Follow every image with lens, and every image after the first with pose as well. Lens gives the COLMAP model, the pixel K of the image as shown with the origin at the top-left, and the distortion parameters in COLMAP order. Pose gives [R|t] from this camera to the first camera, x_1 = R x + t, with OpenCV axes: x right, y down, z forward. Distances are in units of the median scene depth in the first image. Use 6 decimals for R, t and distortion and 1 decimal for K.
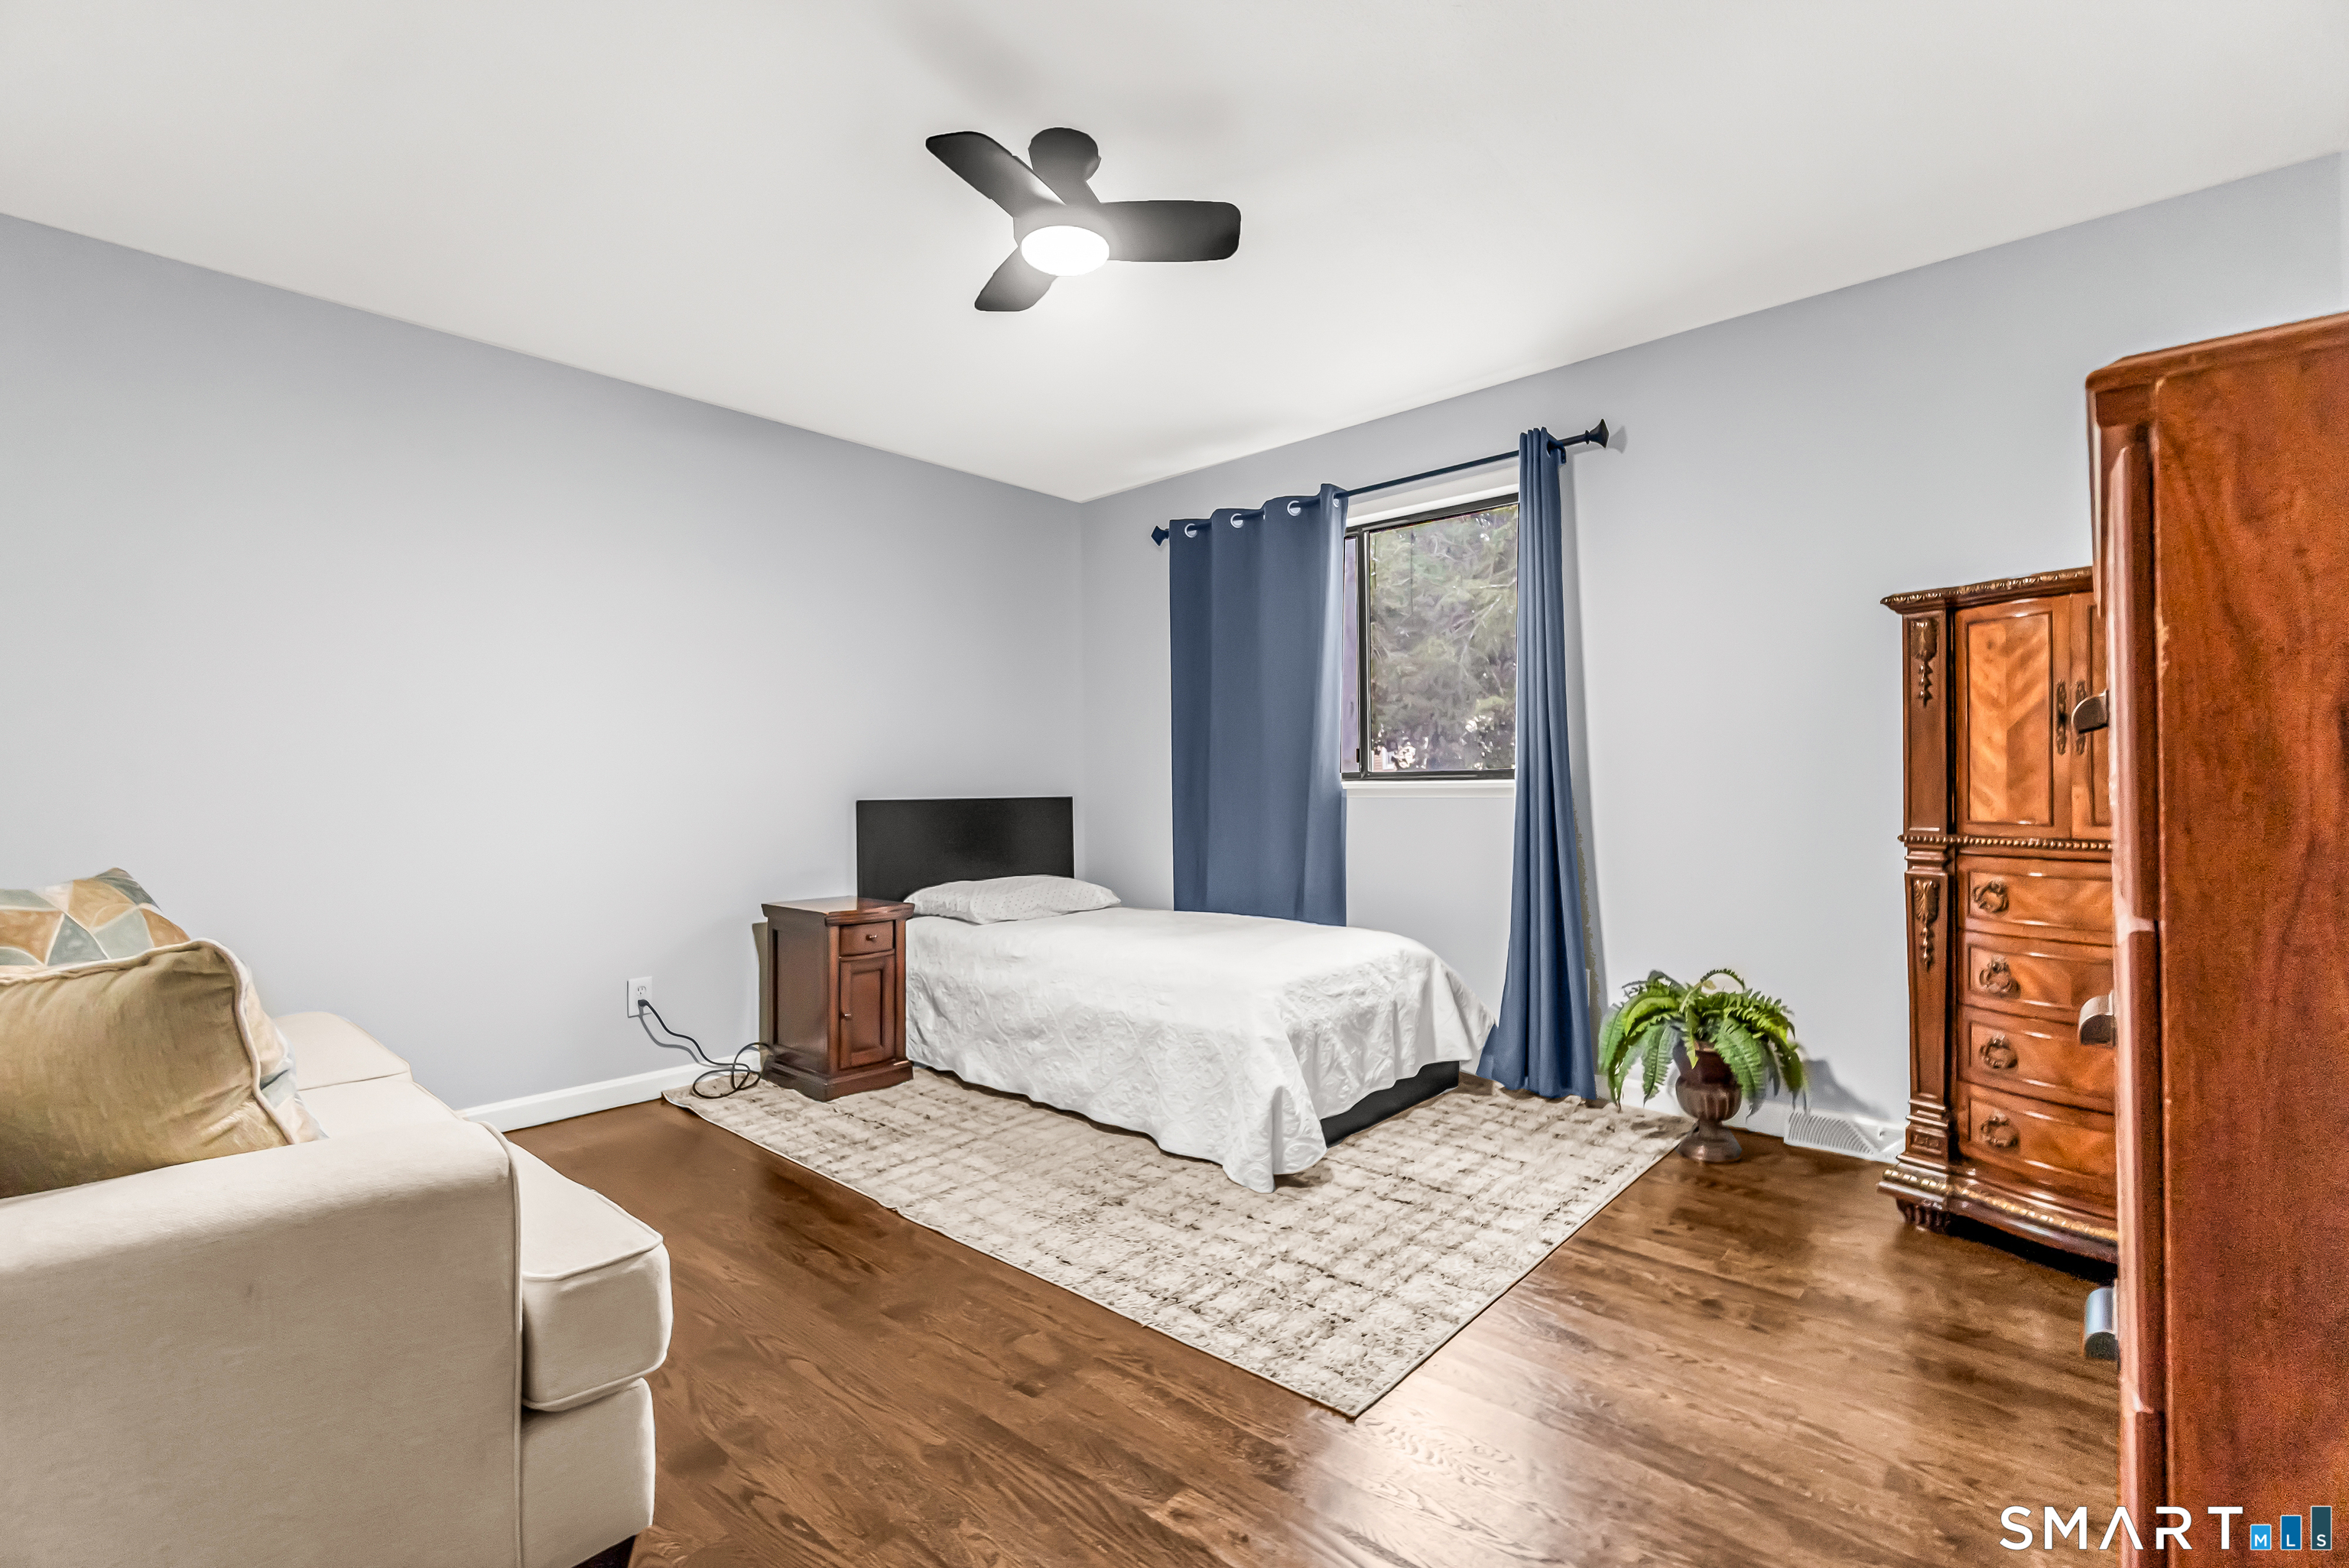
lens RADIAL K [[1048.3, 0, 1169.8], [0, 1048.3, 779.0], [0, 0, 1]] dist [-0.003500, -0.001000]
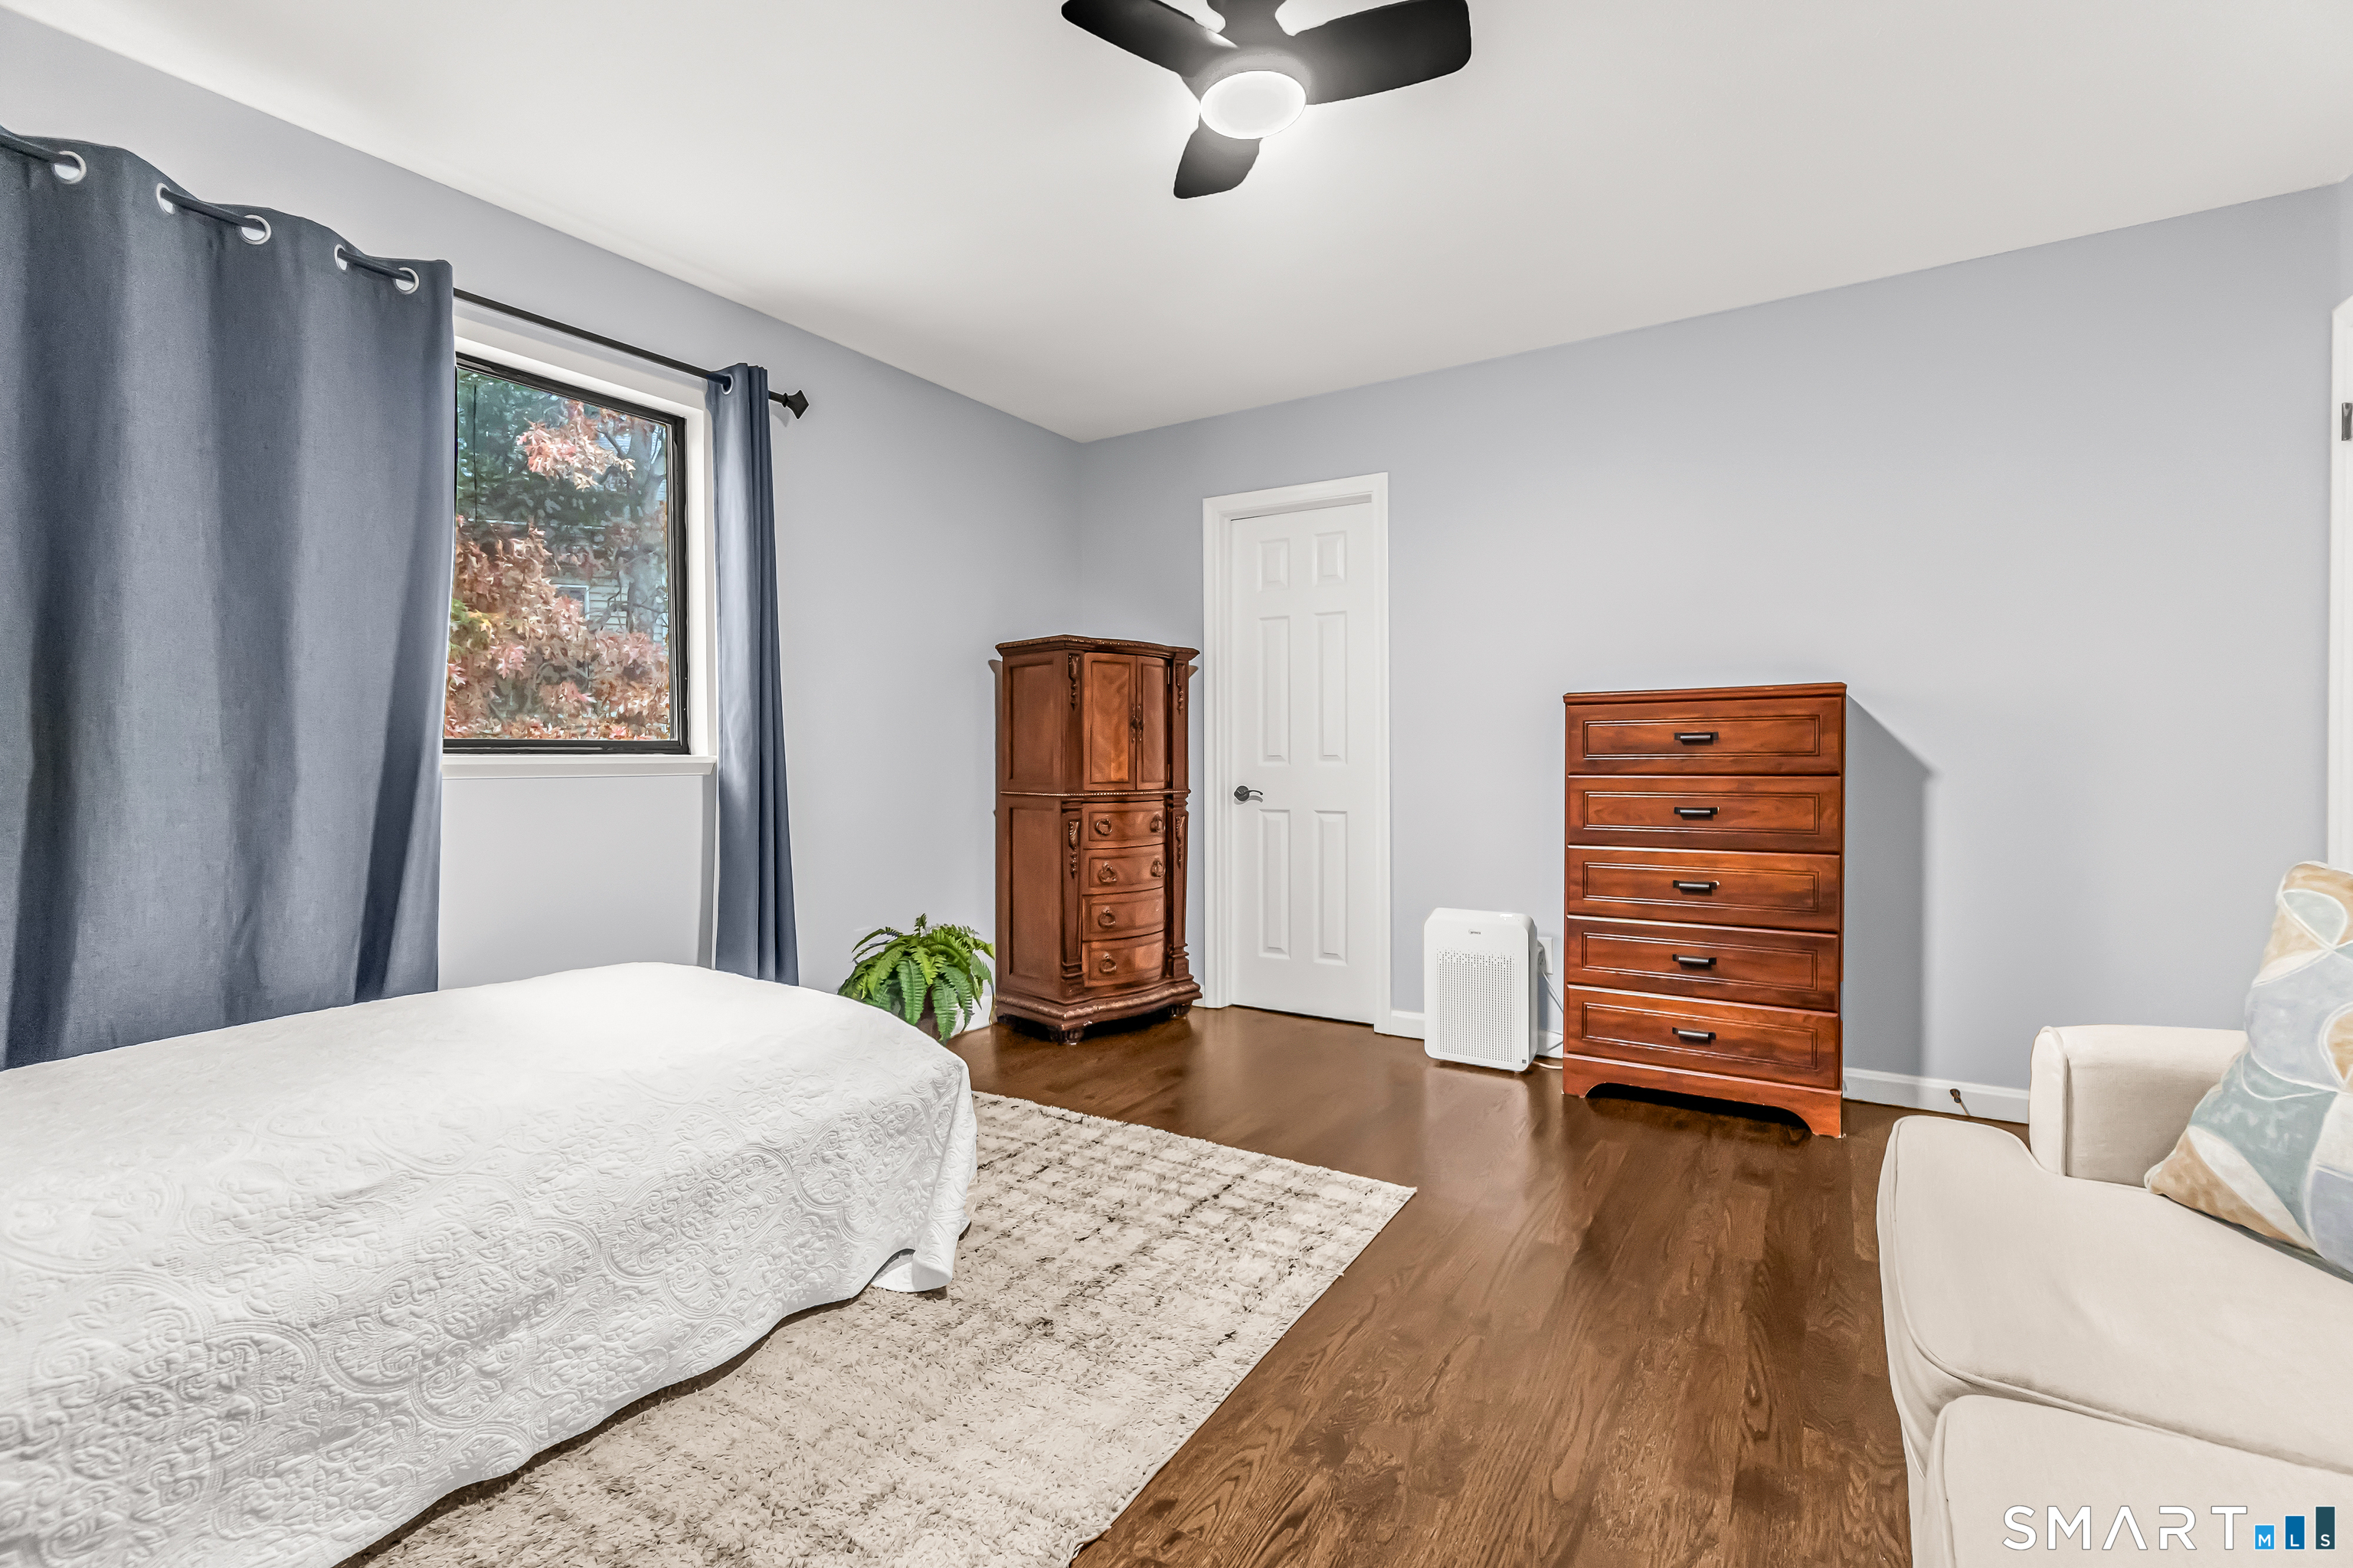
lens RADIAL K [[1050.3, 0, 1168.9], [0, 1050.3, 774.7], [0, 0, 1]] dist [-0.003500, -0.001000]
pose [[-0.166960, -0.004784, 0.985952, -0.766970], [0.001480, 0.999986, 0.005103, 0.018081], [-0.985963, 0.002312, -0.166950, 1.014922]]
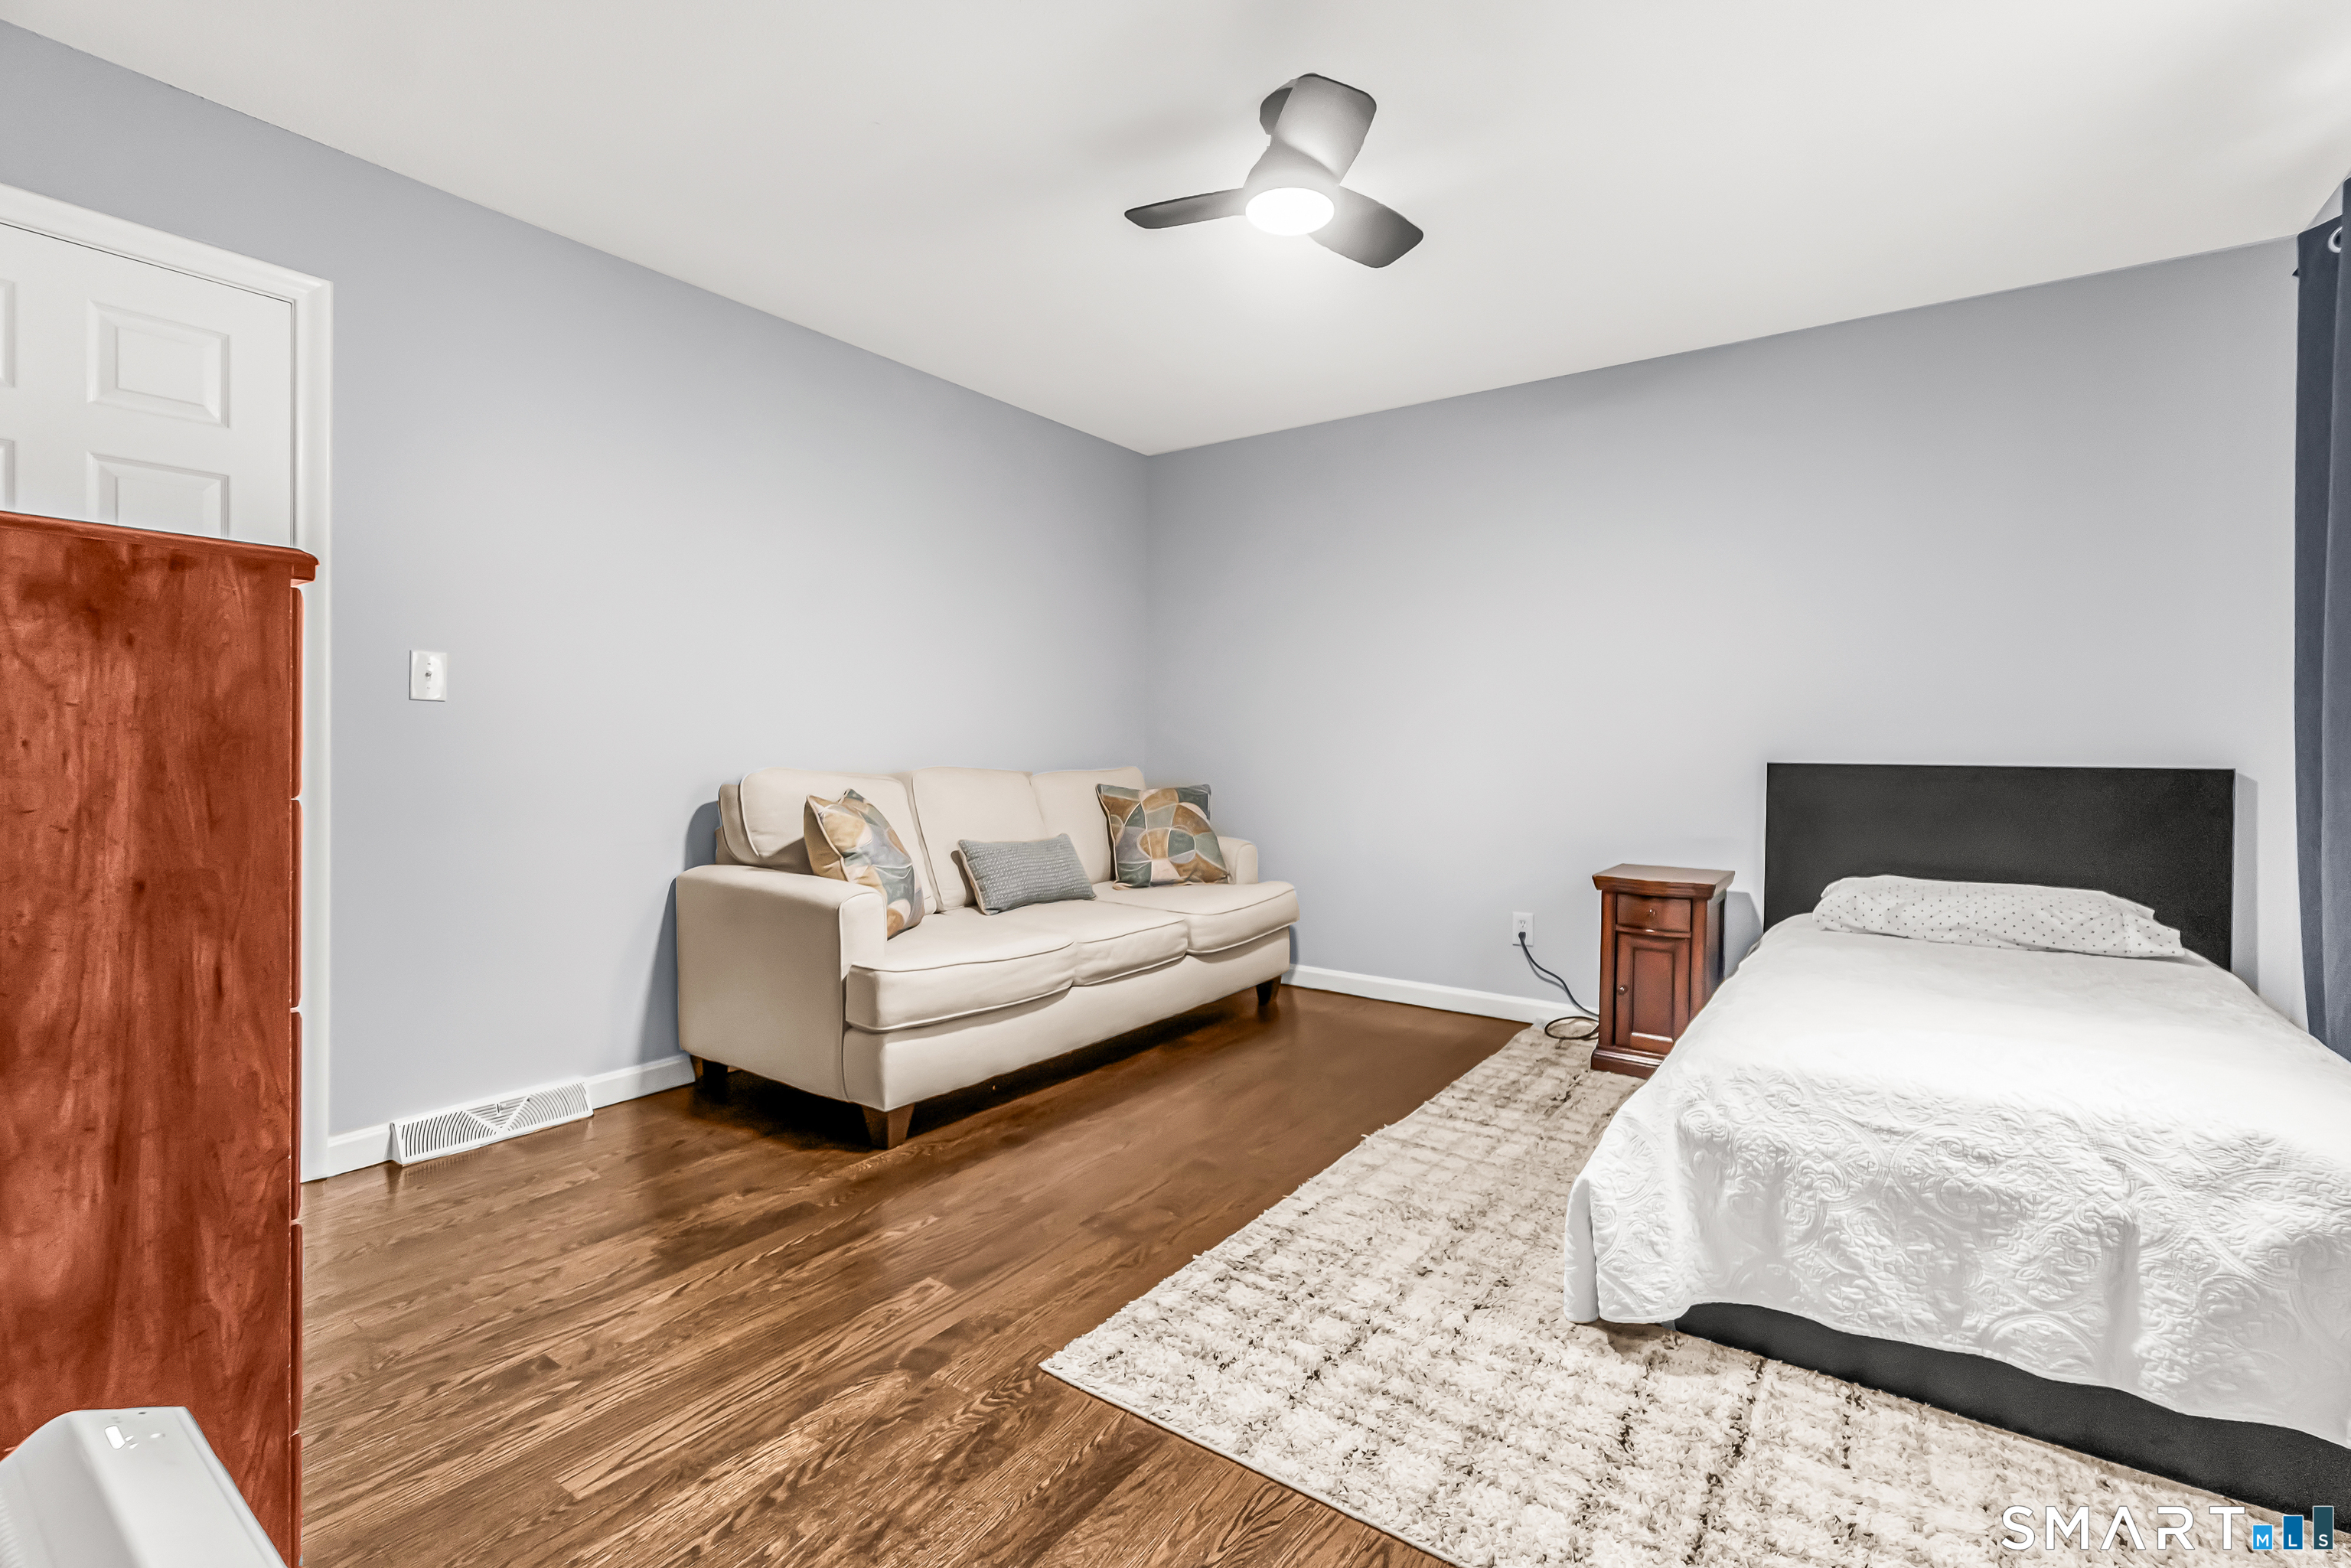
lens RADIAL K [[1049.3, 0, 1166.2], [0, 1049.3, 761.2], [0, 0, 1]] dist [-0.003500, -0.001000]
pose [[0.110895, 0.023337, -0.993558, 0.758887], [-0.002543, 0.999728, 0.023198, 0.000836], [0.993829, -0.000046, 0.110924, 0.648688]]
